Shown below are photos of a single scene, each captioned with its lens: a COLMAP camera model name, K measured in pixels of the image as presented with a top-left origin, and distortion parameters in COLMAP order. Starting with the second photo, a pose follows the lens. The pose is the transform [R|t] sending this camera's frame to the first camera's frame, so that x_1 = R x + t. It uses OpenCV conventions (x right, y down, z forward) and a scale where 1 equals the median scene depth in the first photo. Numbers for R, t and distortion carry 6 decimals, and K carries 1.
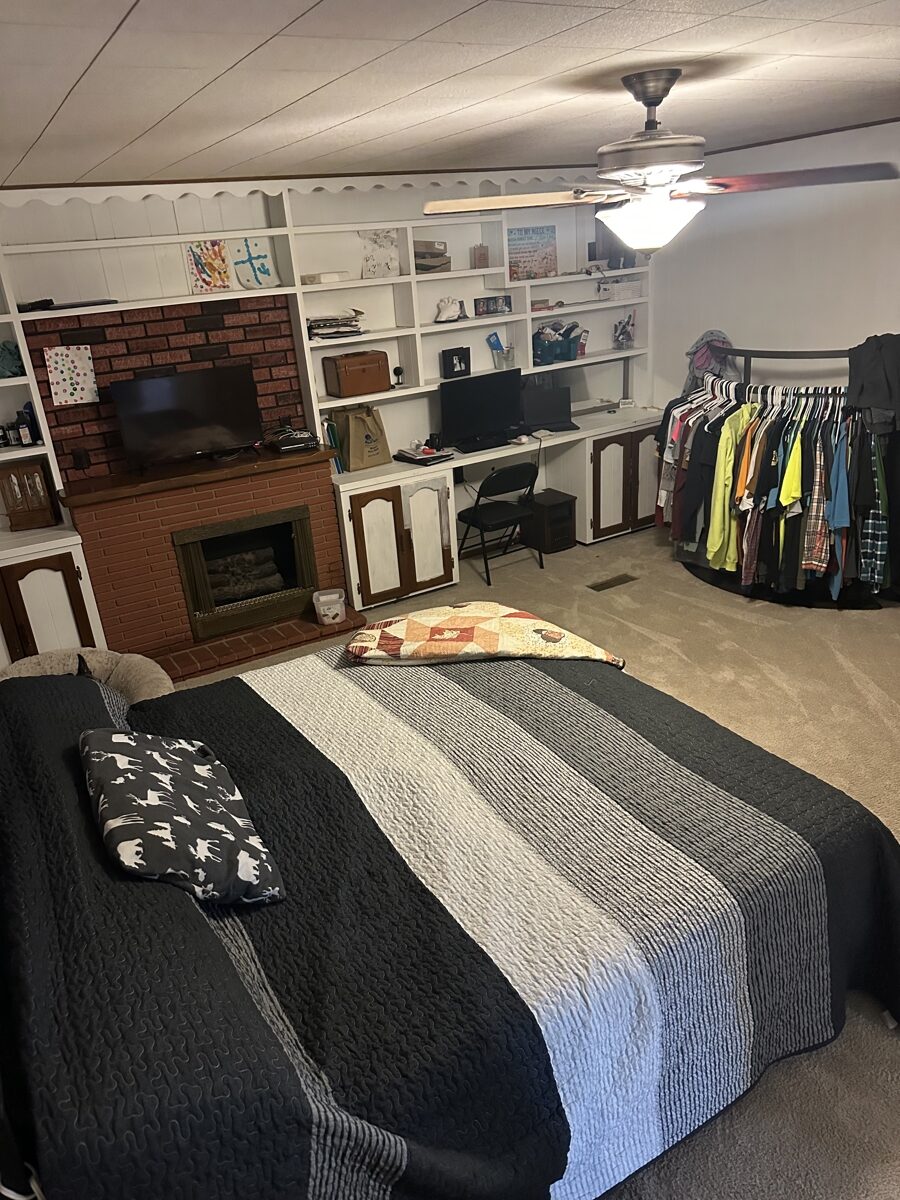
lens RADIAL K [[837.4, 0, 449.4], [0, 837.4, 596.7], [0, 0, 1]] dist [0.141812, -0.256811]
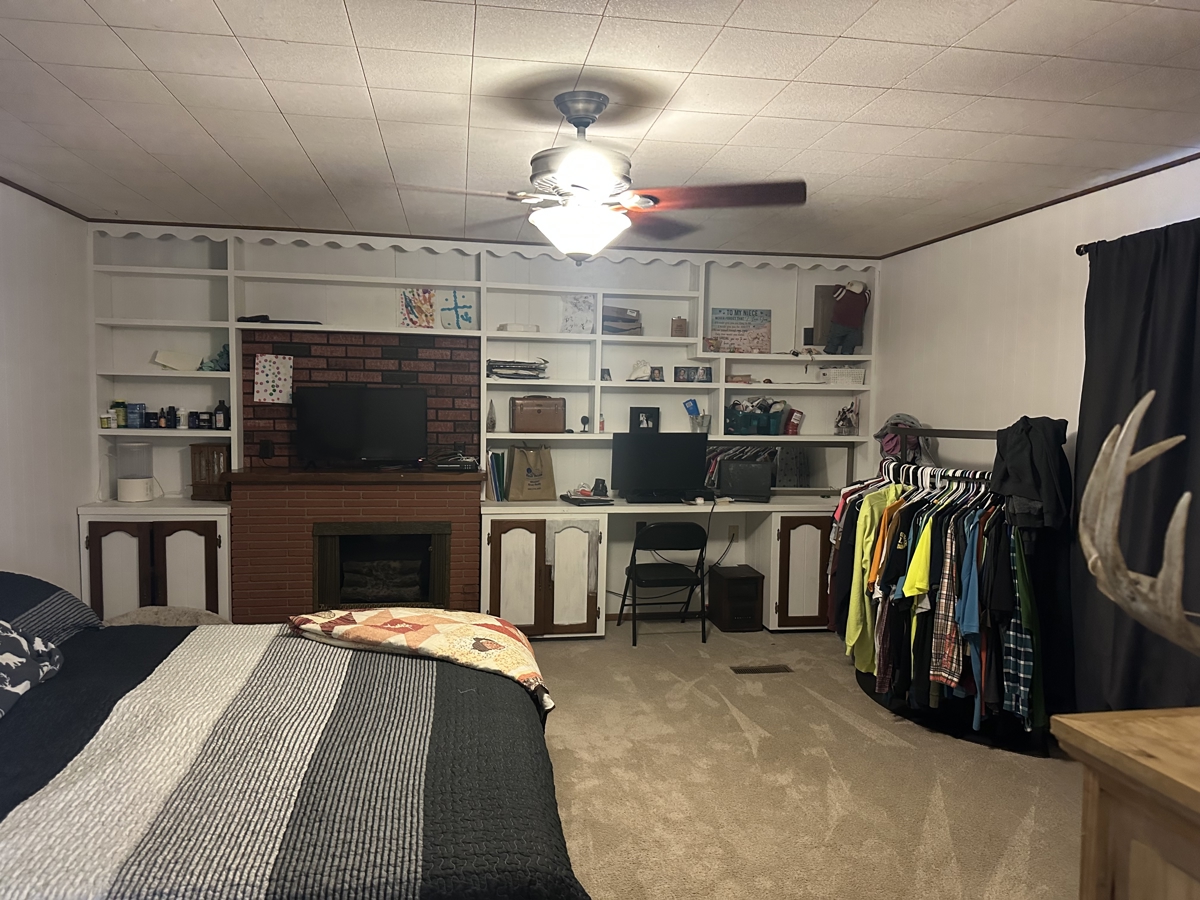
lens RADIAL K [[828.3, 0, 603.6], [0, 828.3, 456.7], [0, 0, 1]] dist [0.161021, -0.291357]
pose [[0.933007, 0.119647, -0.339385, 0.363325], [-0.214765, 0.941873, -0.258363, 0.042118], [0.288746, 0.313943, 0.904470, 0.103845]]
